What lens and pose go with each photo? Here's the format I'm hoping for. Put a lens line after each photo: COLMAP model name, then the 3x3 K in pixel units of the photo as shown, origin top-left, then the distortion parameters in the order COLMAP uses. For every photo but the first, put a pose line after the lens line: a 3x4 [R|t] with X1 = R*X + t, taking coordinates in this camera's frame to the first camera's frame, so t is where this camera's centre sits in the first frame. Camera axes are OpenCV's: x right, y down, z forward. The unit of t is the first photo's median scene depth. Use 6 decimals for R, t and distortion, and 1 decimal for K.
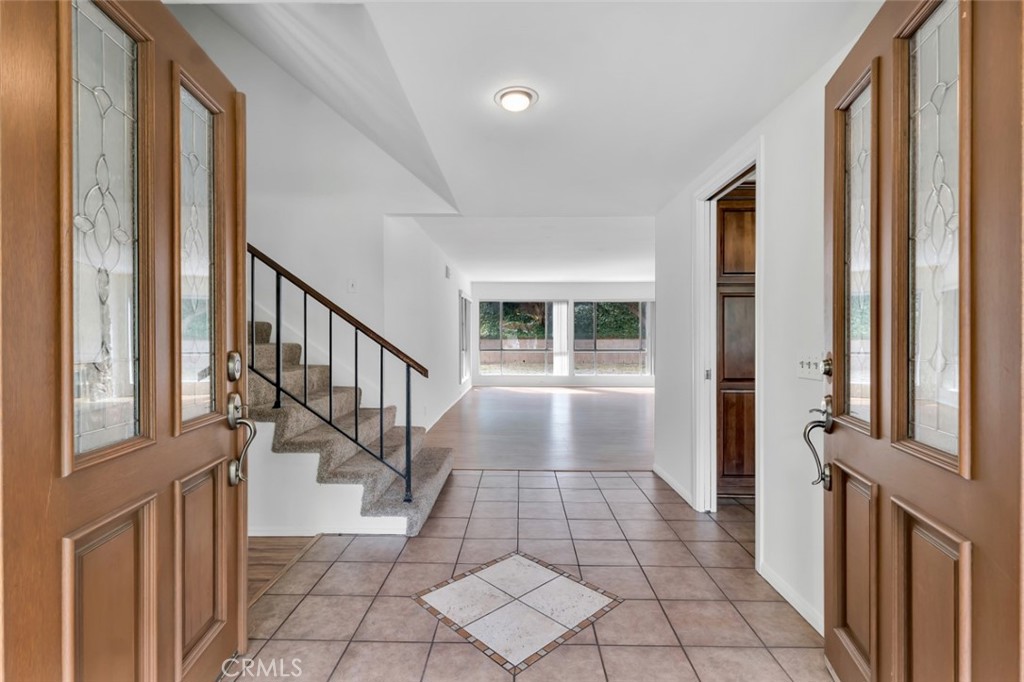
lens RADIAL K [[462.4, 0, 514.5], [0, 462.4, 340.1], [0, 0, 1]] dist [0.006467, -0.001438]
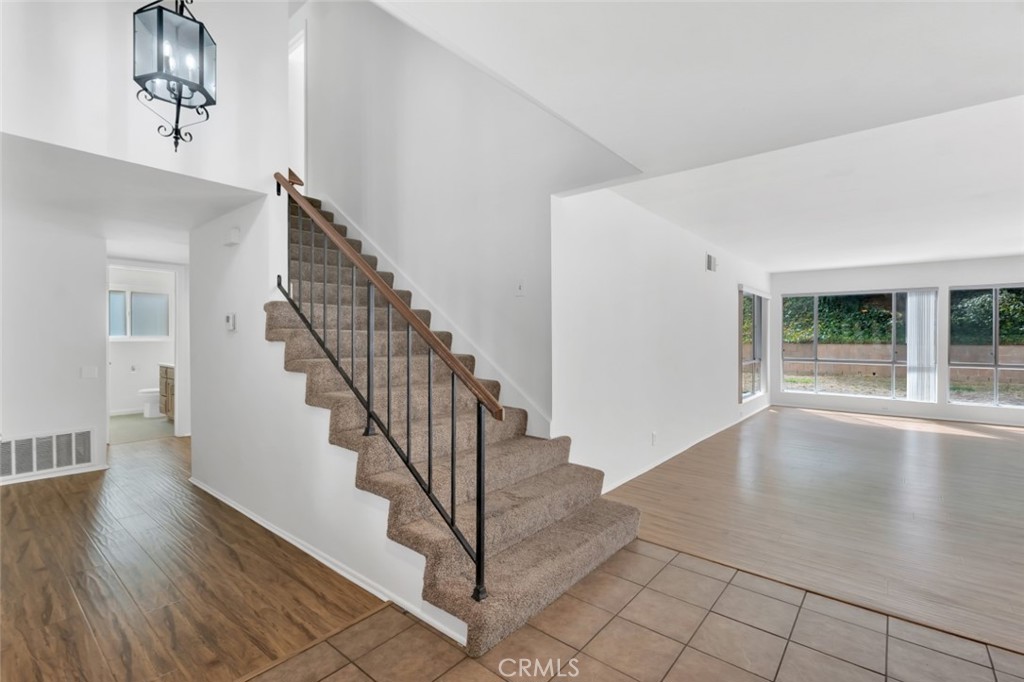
lens RADIAL K [[462.4, 0, 509.3], [0, 462.4, 338.1], [0, 0, 1]] dist [0.006467, -0.001438]
pose [[0.784134, 0.004900, -0.620573, 0.049546], [-0.009362, 0.999948, -0.003934, -0.007367], [0.620521, 0.008894, 0.784139, 0.105012]]
